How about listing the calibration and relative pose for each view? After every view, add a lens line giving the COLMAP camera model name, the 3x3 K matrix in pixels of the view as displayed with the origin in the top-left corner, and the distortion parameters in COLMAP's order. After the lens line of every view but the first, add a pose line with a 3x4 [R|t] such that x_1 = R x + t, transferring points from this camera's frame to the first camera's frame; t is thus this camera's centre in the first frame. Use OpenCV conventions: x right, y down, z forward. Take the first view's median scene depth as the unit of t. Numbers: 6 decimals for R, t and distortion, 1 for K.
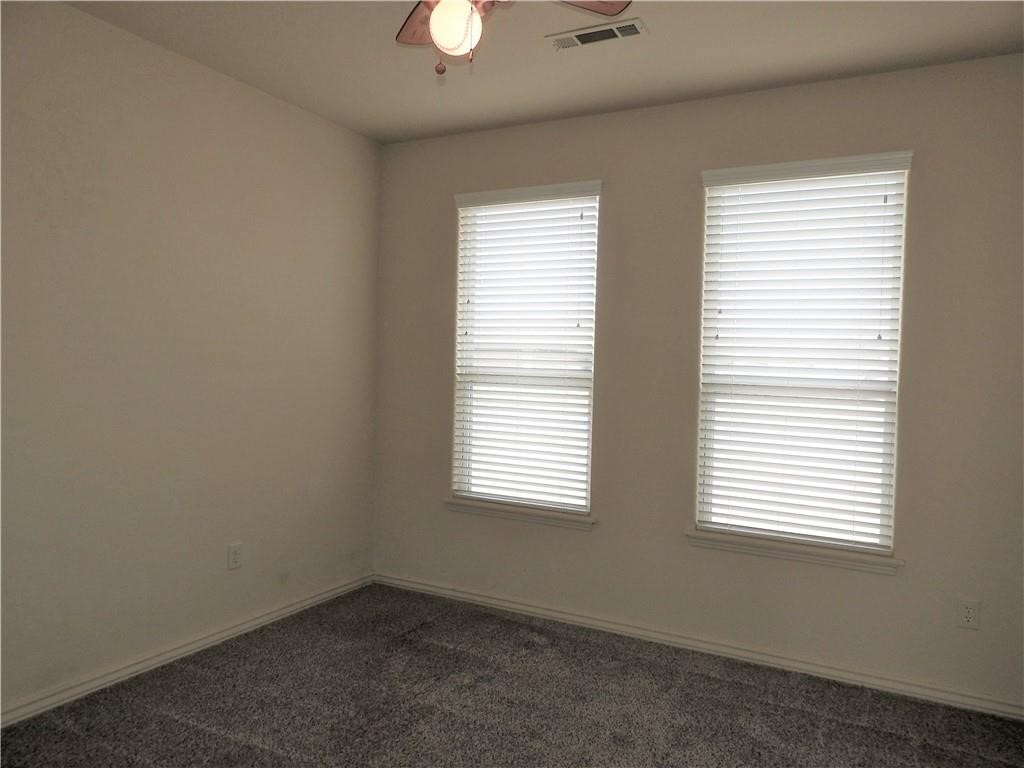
lens RADIAL K [[730.4, 0, 516.0], [0, 730.4, 385.6], [0, 0, 1]] dist [-0.000259, 0.000018]
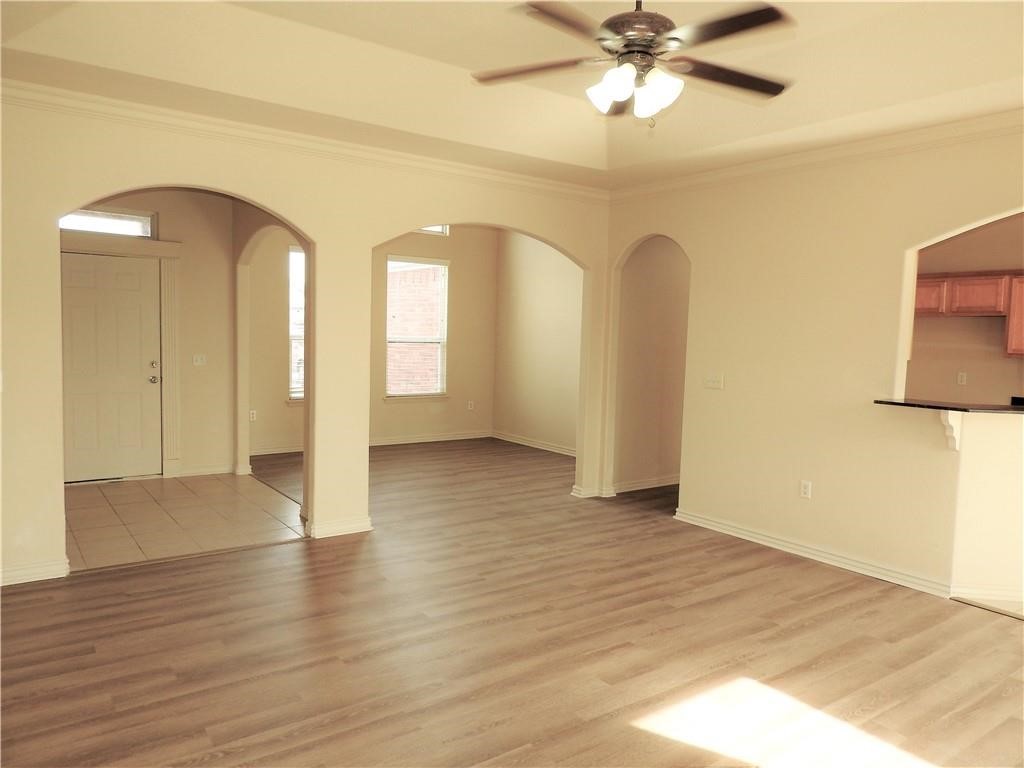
lens RADIAL K [[730.4, 0, 516.0], [0, 730.4, 385.6], [0, 0, 1]] dist [-0.000259, 0.000018]
pose [[0.430750, -0.105892, 0.896237, -1.711918], [-0.006597, 0.992696, 0.120460, -0.142831], [-0.902447, -0.057800, 0.426905, -0.453832]]
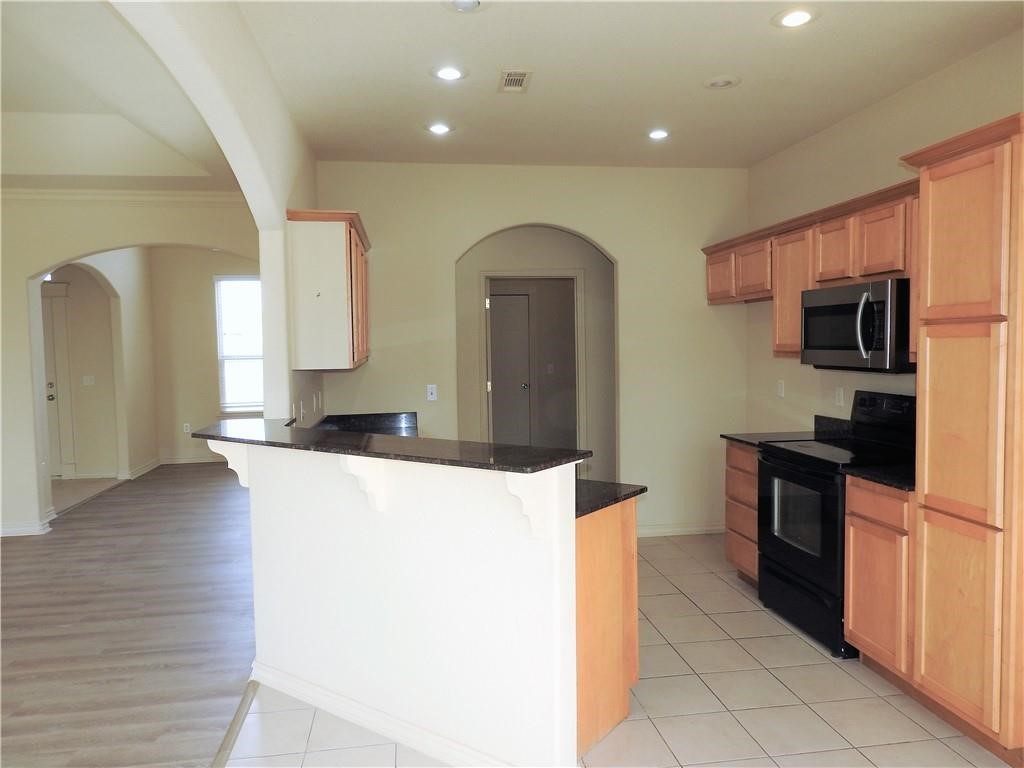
lens RADIAL K [[730.4, 0, 516.0], [0, 730.4, 385.6], [0, 0, 1]] dist [-0.000259, 0.000018]
pose [[0.798724, -0.101406, 0.593091, -0.712870], [0.056920, 0.994010, 0.093300, -0.098590], [-0.599000, -0.040762, 0.799711, -1.422357]]
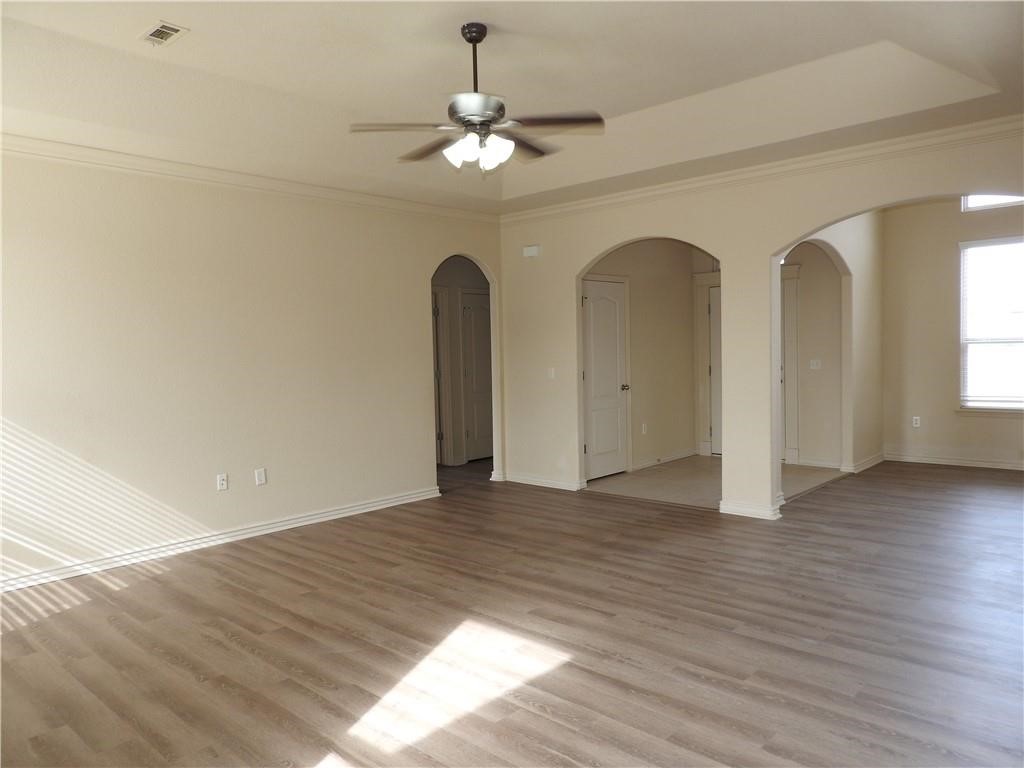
lens RADIAL K [[730.4, 0, 516.0], [0, 730.4, 385.6], [0, 0, 1]] dist [-0.000259, 0.000018]
pose [[0.966536, -0.060663, -0.249255, -0.747564], [0.073537, 0.996380, 0.042656, -0.075239], [0.245765, -0.059557, 0.967498, -1.163426]]
